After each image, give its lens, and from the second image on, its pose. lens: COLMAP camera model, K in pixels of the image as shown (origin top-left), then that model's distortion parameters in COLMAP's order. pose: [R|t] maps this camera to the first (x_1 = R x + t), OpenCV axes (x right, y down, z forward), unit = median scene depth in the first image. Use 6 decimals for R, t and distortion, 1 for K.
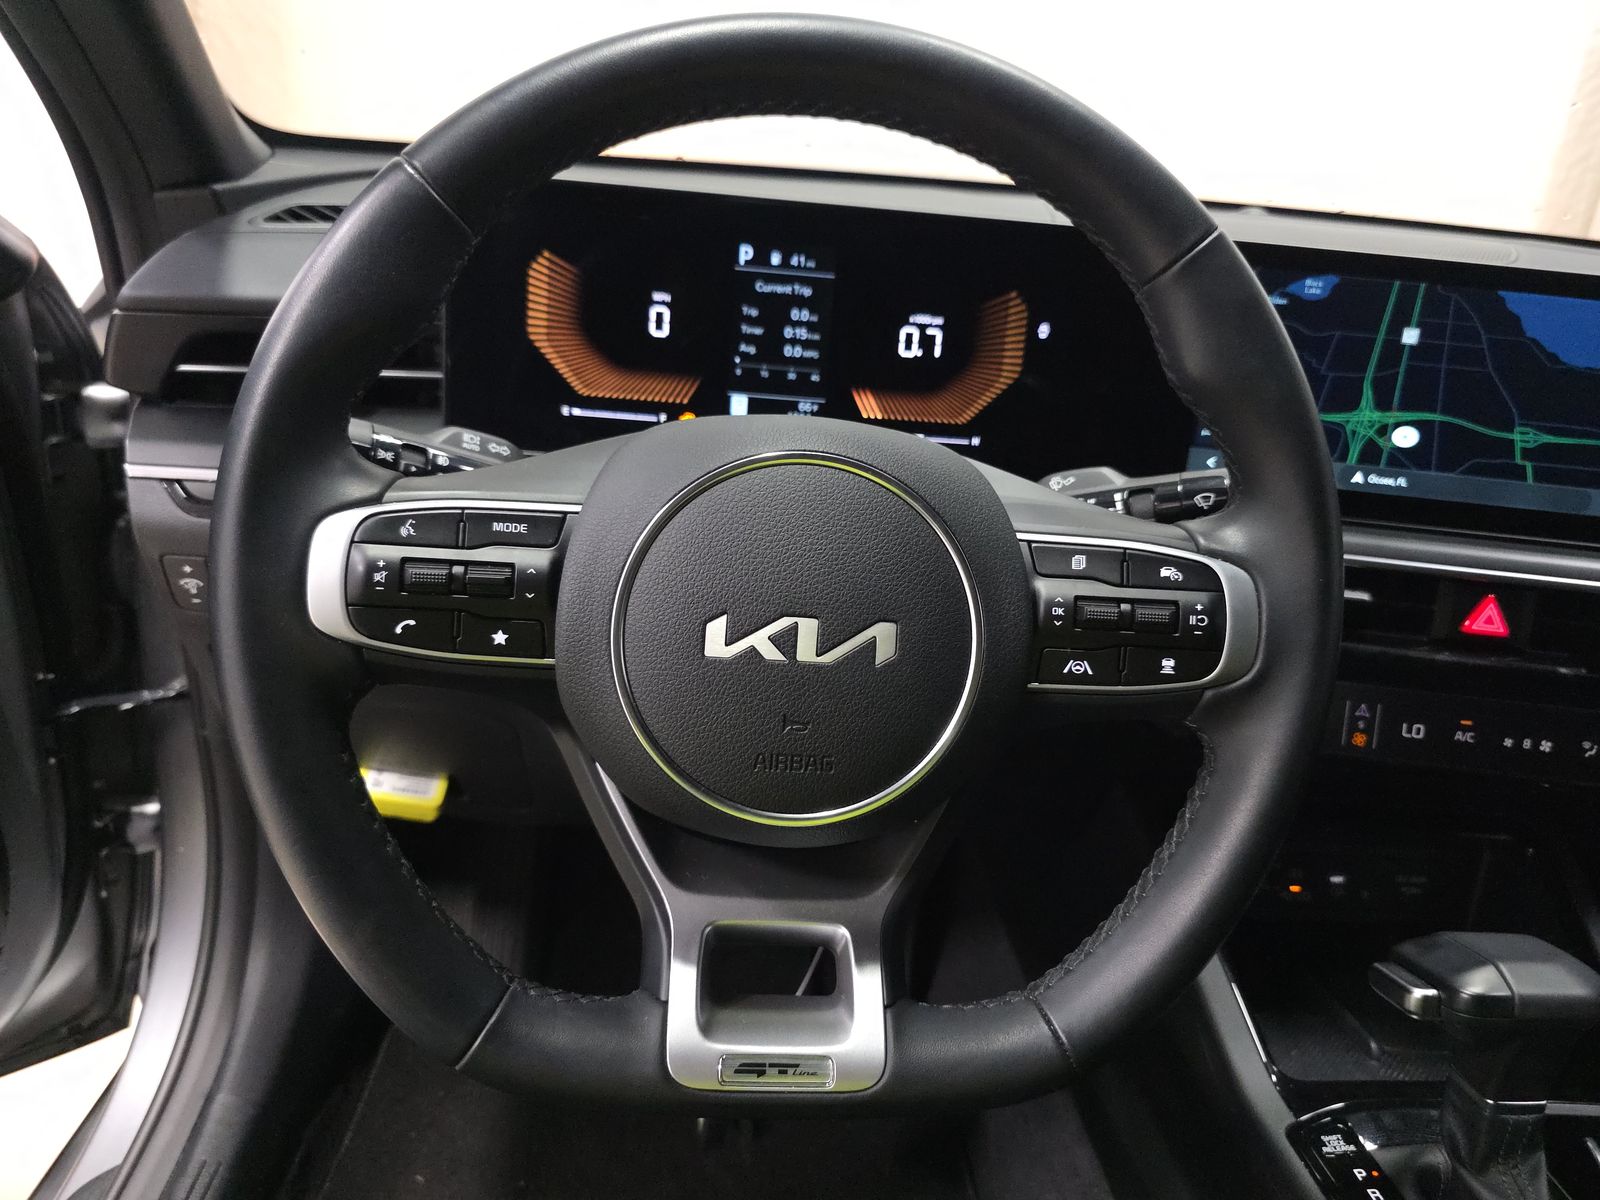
lens RADIAL K [[1063.4, 0, 811.4], [0, 1063.4, 627.4], [0, 0, 1]] dist [0.005015, -0.017558]
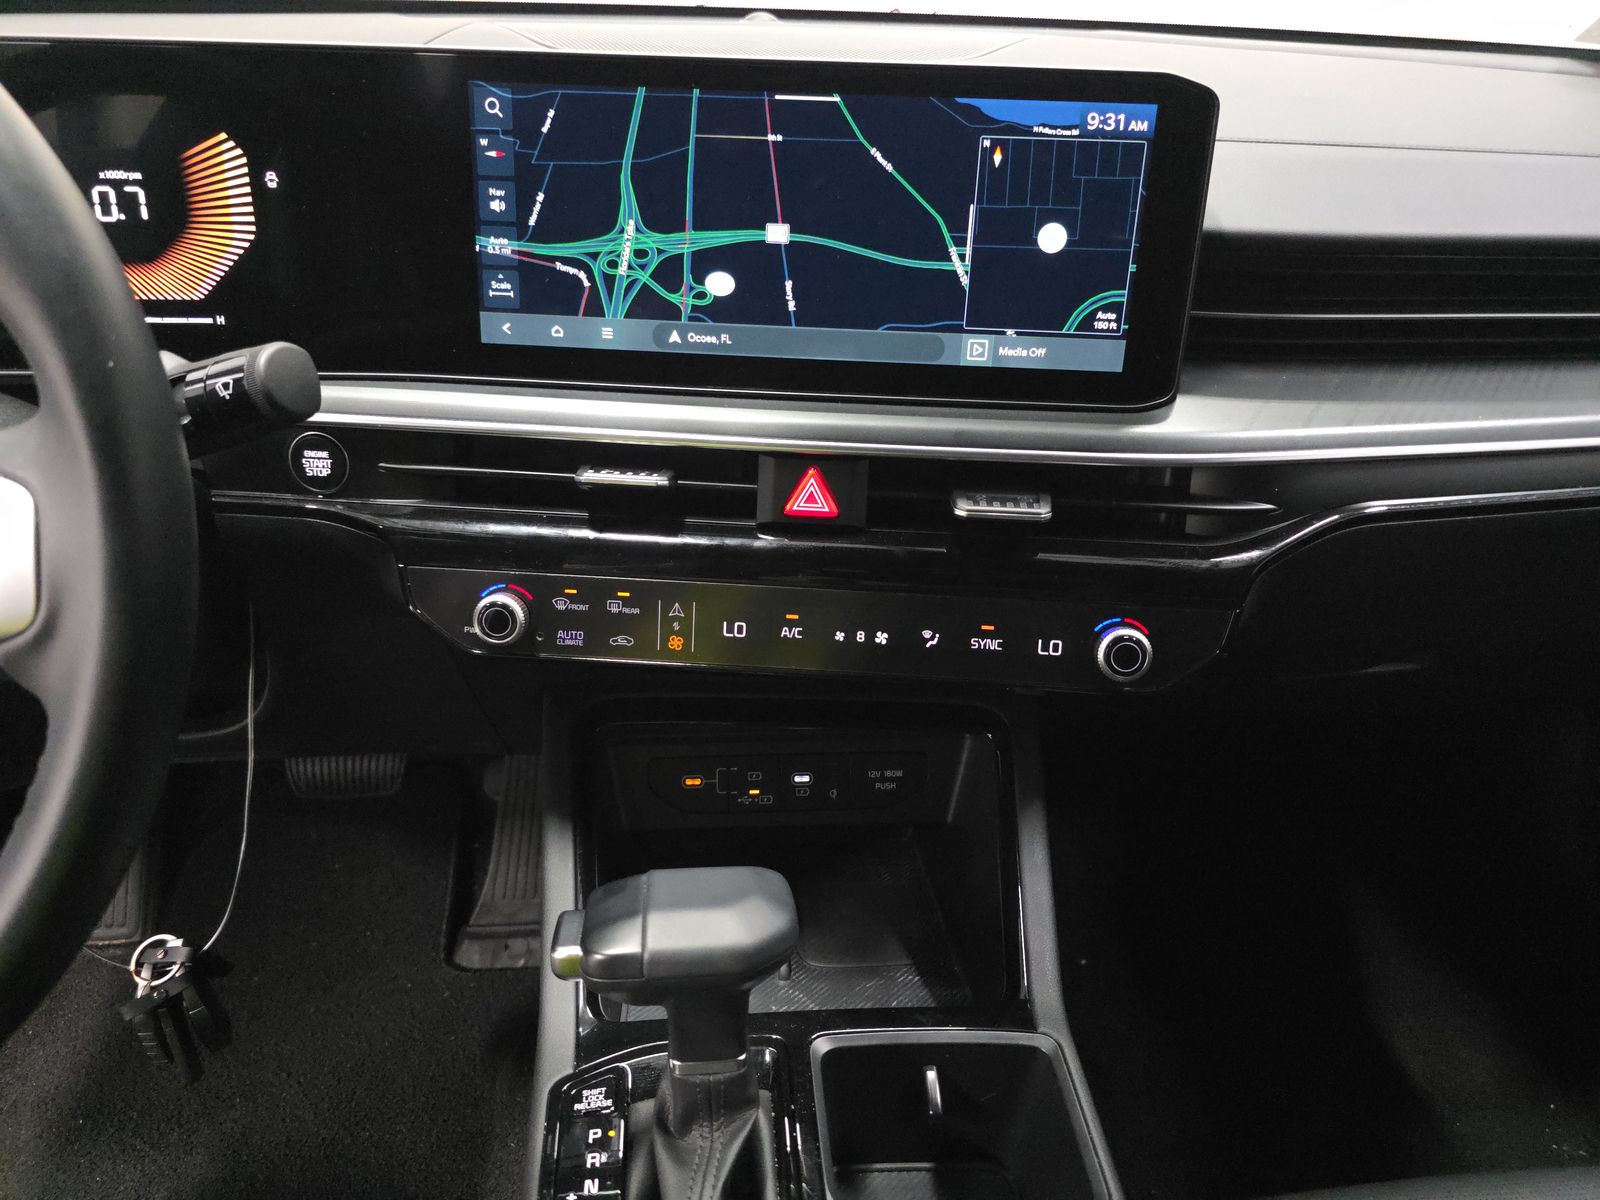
lens RADIAL K [[1063.4, 0, 799.1], [0, 1063.4, 613.0], [0, 0, 1]] dist [0.005015, -0.017558]
pose [[0.997817, -0.064024, 0.016209, 0.600572], [0.061734, 0.991380, 0.115563, -0.014047], [-0.023468, -0.114310, 0.993168, 0.129912]]
